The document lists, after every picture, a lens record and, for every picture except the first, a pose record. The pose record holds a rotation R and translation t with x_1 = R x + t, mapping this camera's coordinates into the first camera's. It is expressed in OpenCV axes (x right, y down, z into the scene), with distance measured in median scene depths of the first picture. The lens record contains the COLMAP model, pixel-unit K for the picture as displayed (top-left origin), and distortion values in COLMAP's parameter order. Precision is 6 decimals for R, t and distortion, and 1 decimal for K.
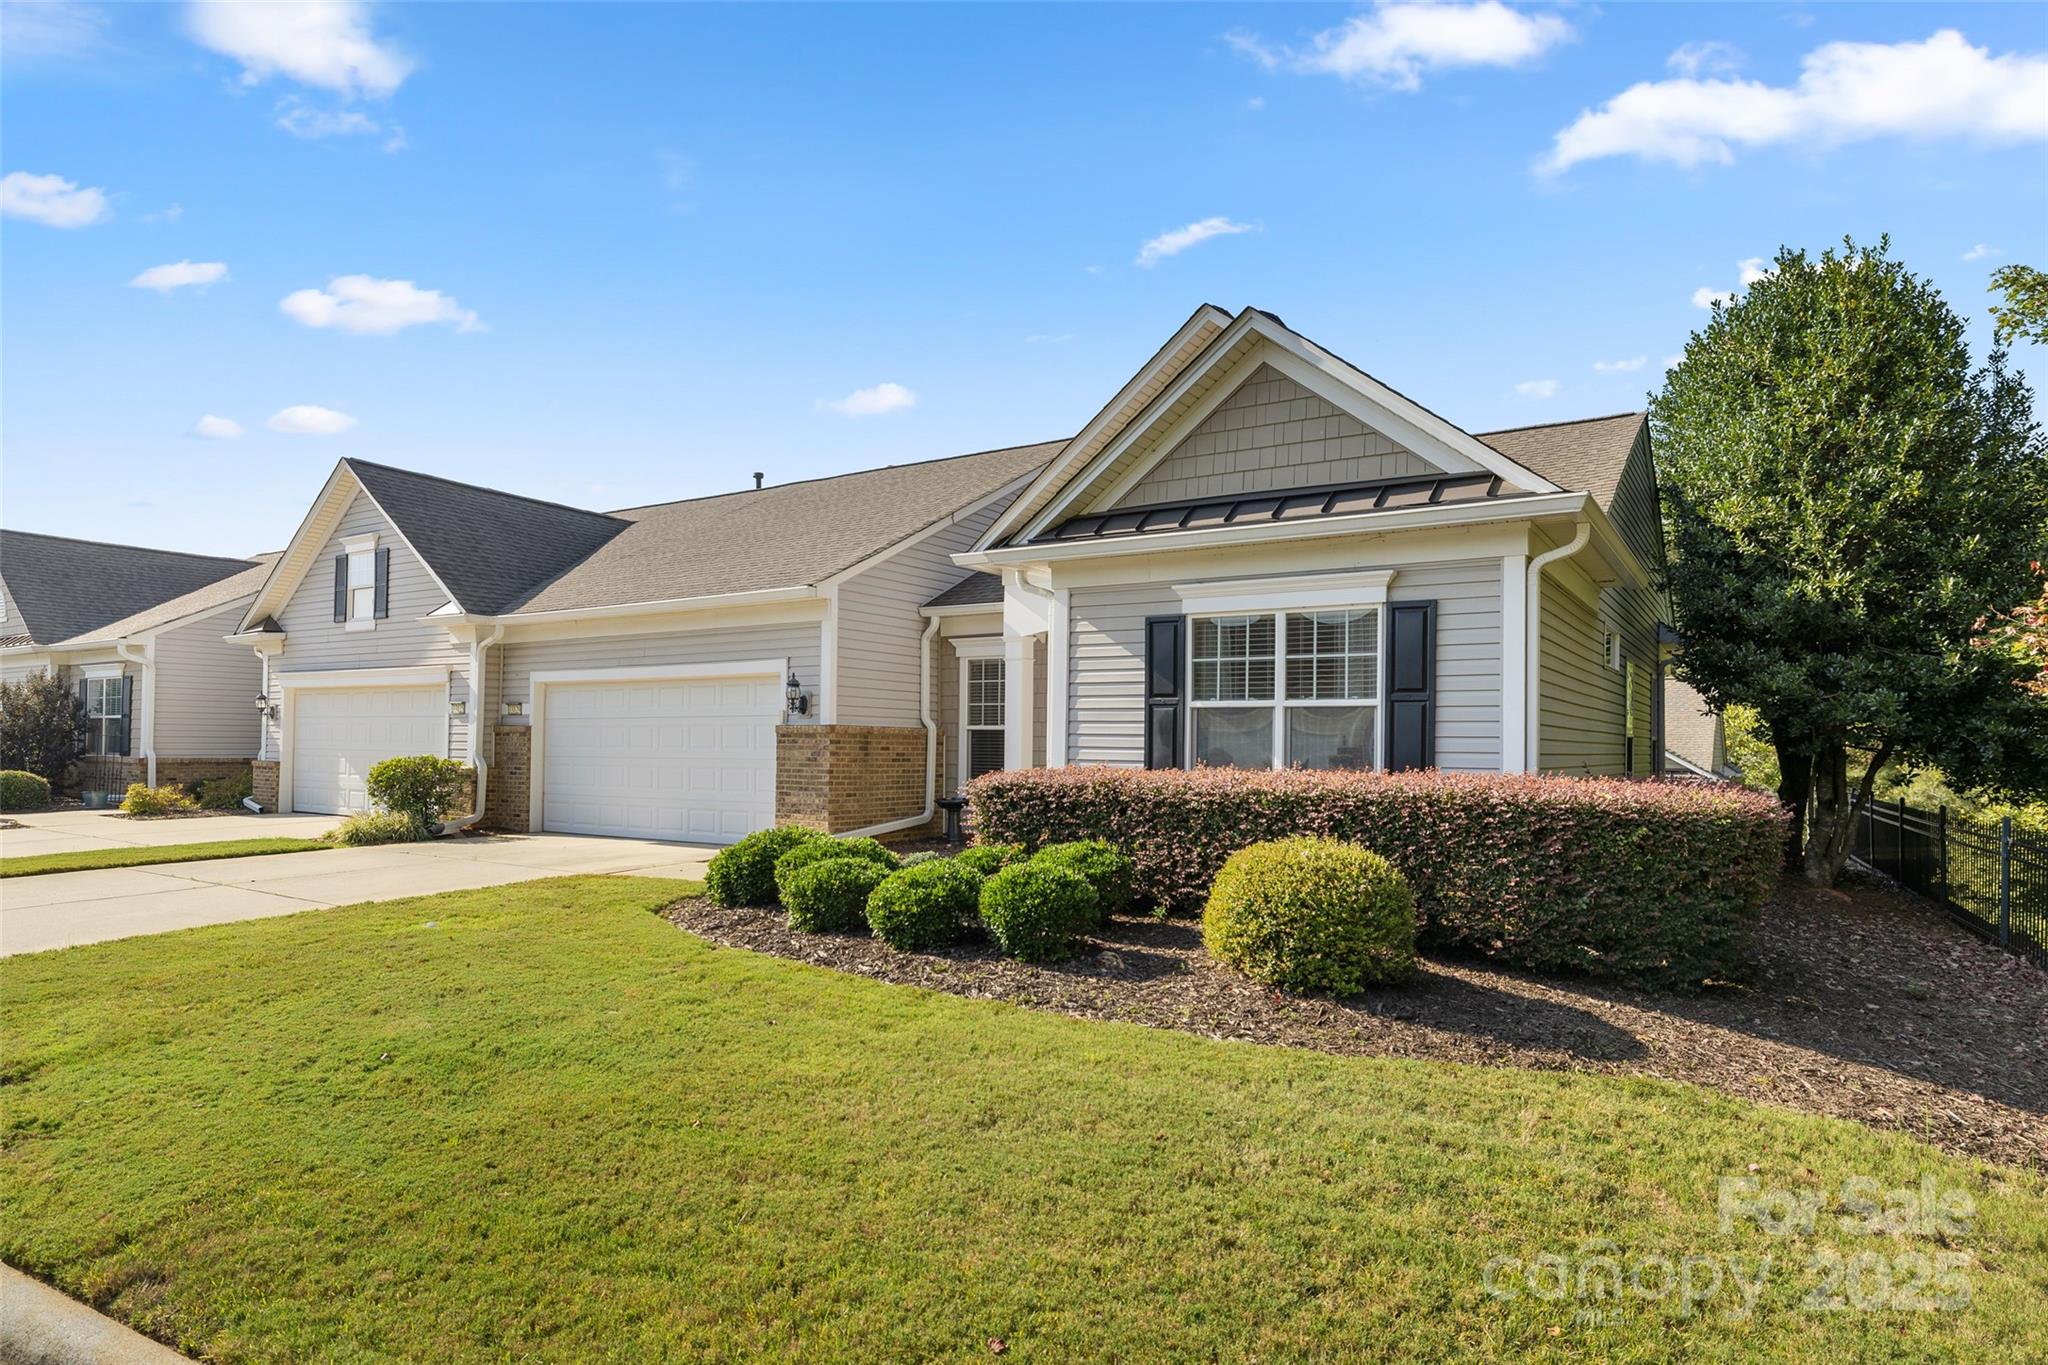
lens RADIAL K [[1171.6, 0, 1021.9], [0, 1171.6, 694.8], [0, 0, 1]] dist [0.002745, 0.000124]
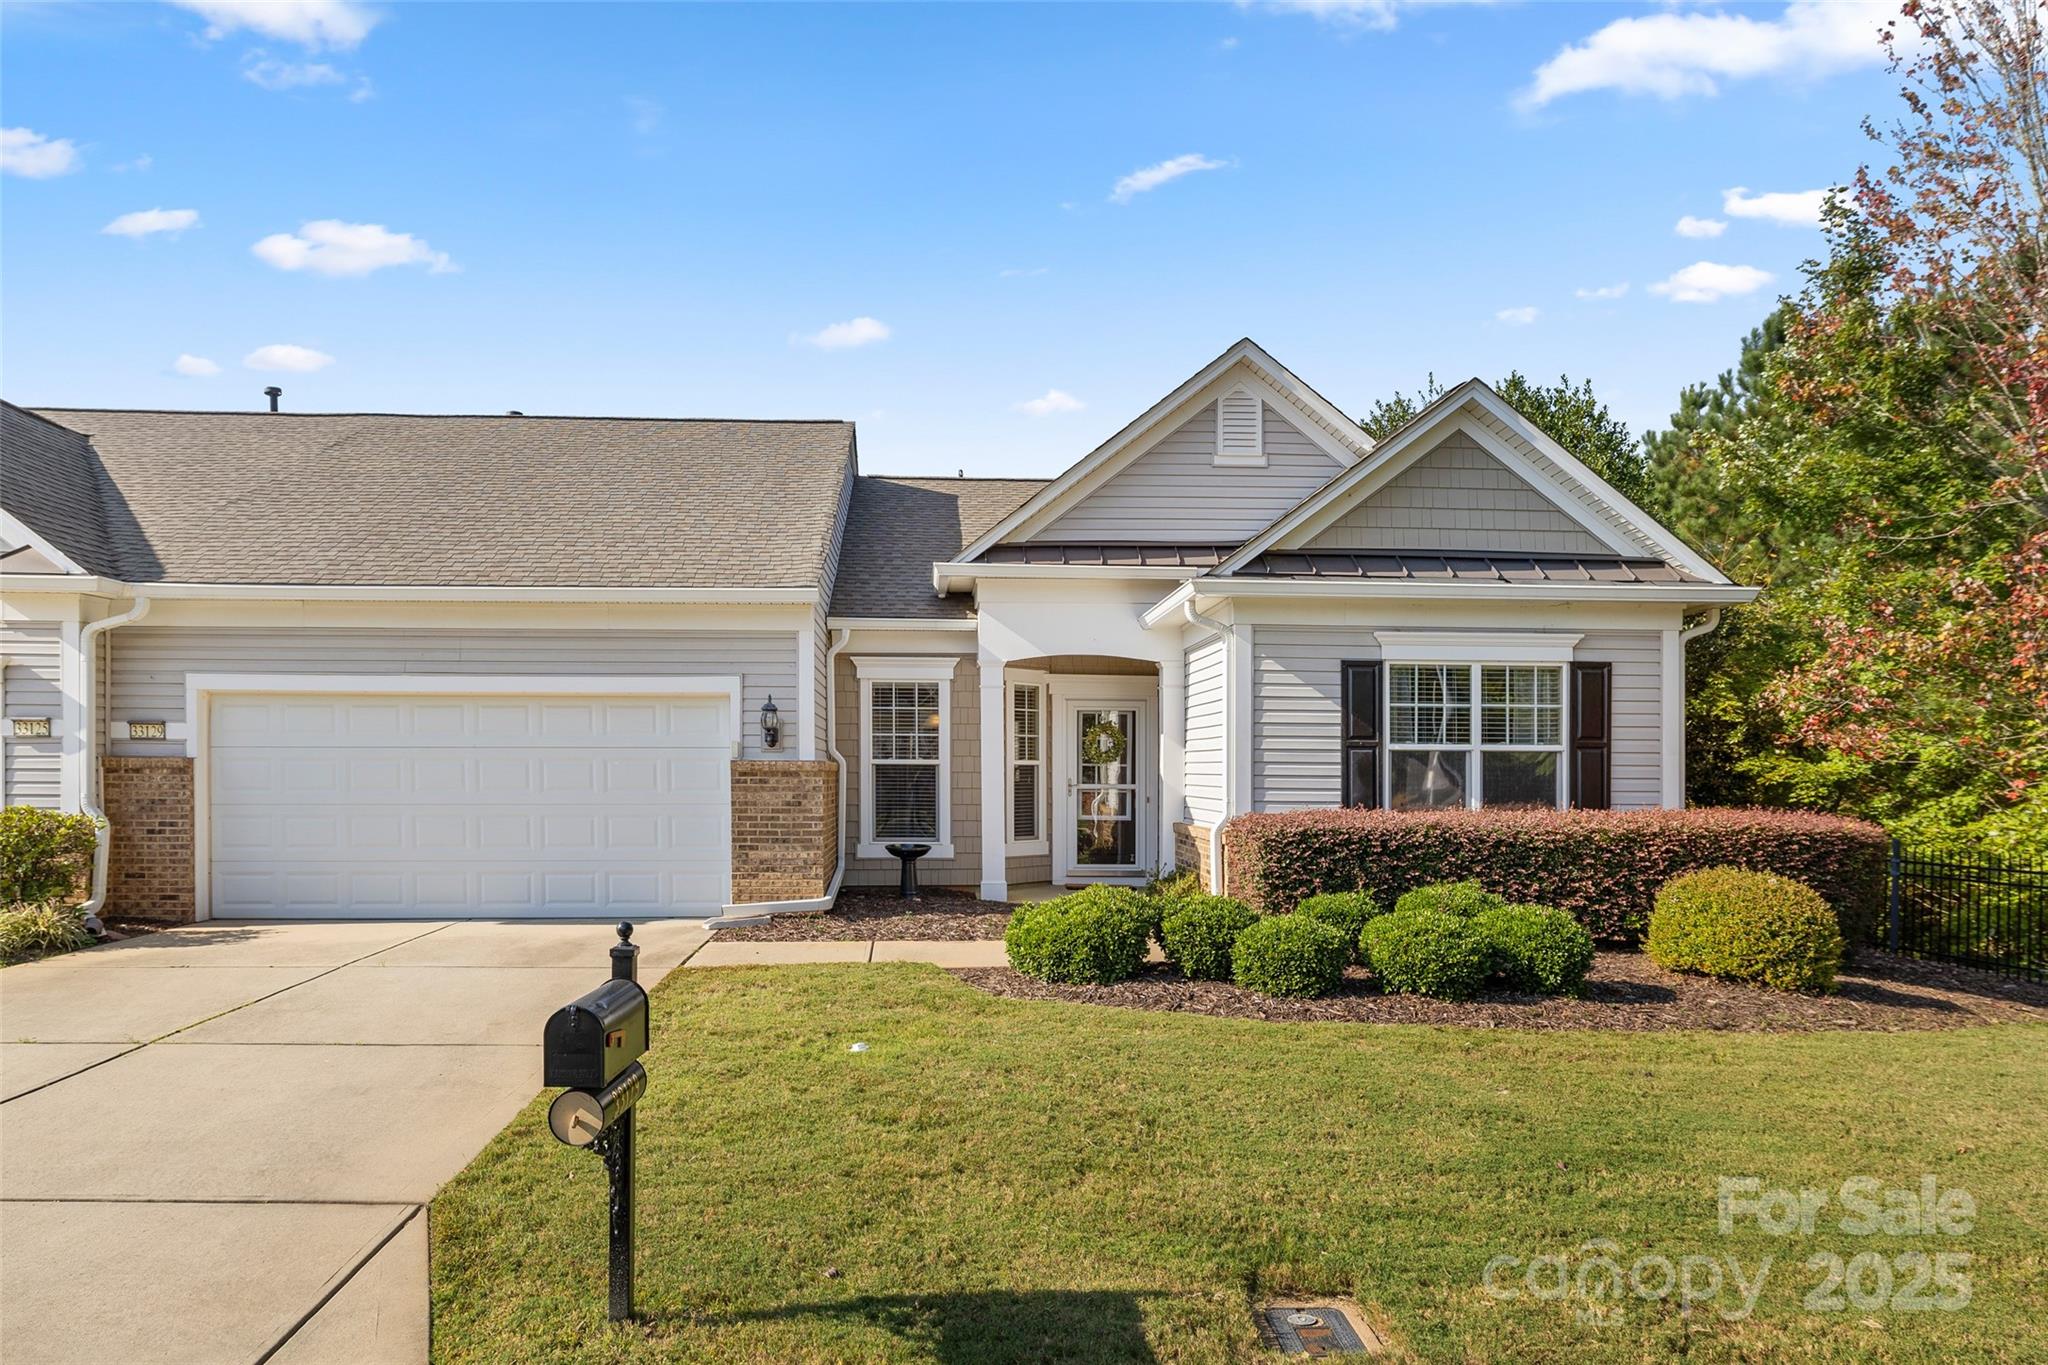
lens RADIAL K [[1312.3, 0, 1009.3], [0, 1312.3, 752.1], [0, 0, 1]] dist [0.004185, 0.001635]
pose [[0.806645, 0.003614, 0.591026, -0.805646], [-0.023207, 0.999404, 0.025562, -0.009023], [-0.590581, -0.034335, 0.806248, 0.255112]]
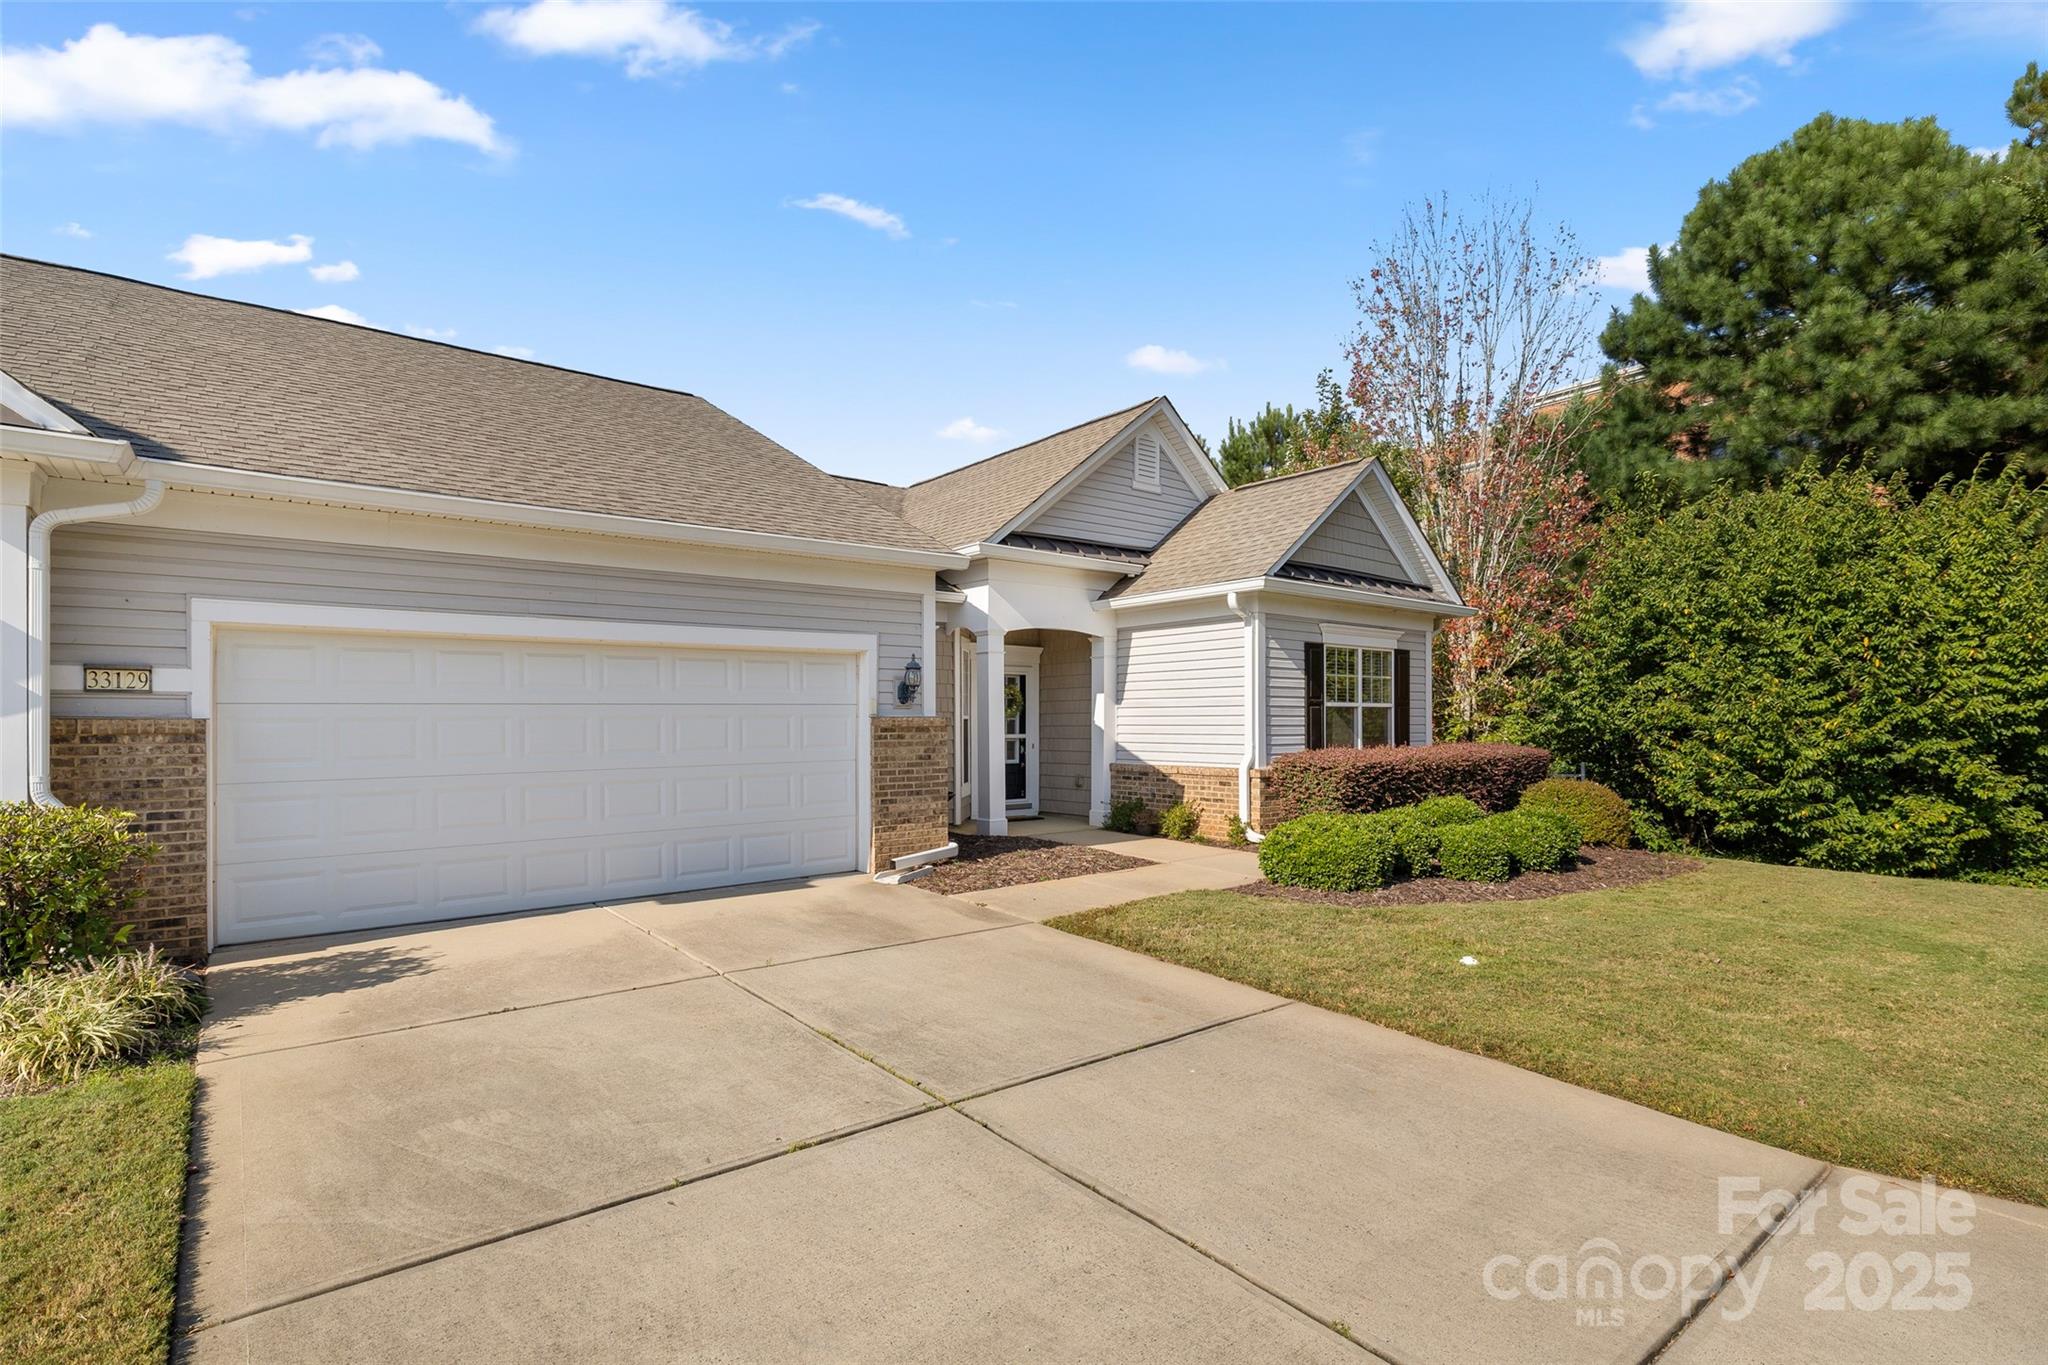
lens RADIAL K [[980.7, 0, 1028.4], [0, 980.7, 696.0], [0, 0, 1]] dist [0.000413, -0.000168]
pose [[0.297989, 0.013760, 0.954470, -1.138862], [-0.032585, 0.999460, -0.004235, 0.015153], [-0.954013, -0.029839, 0.298276, 0.975591]]
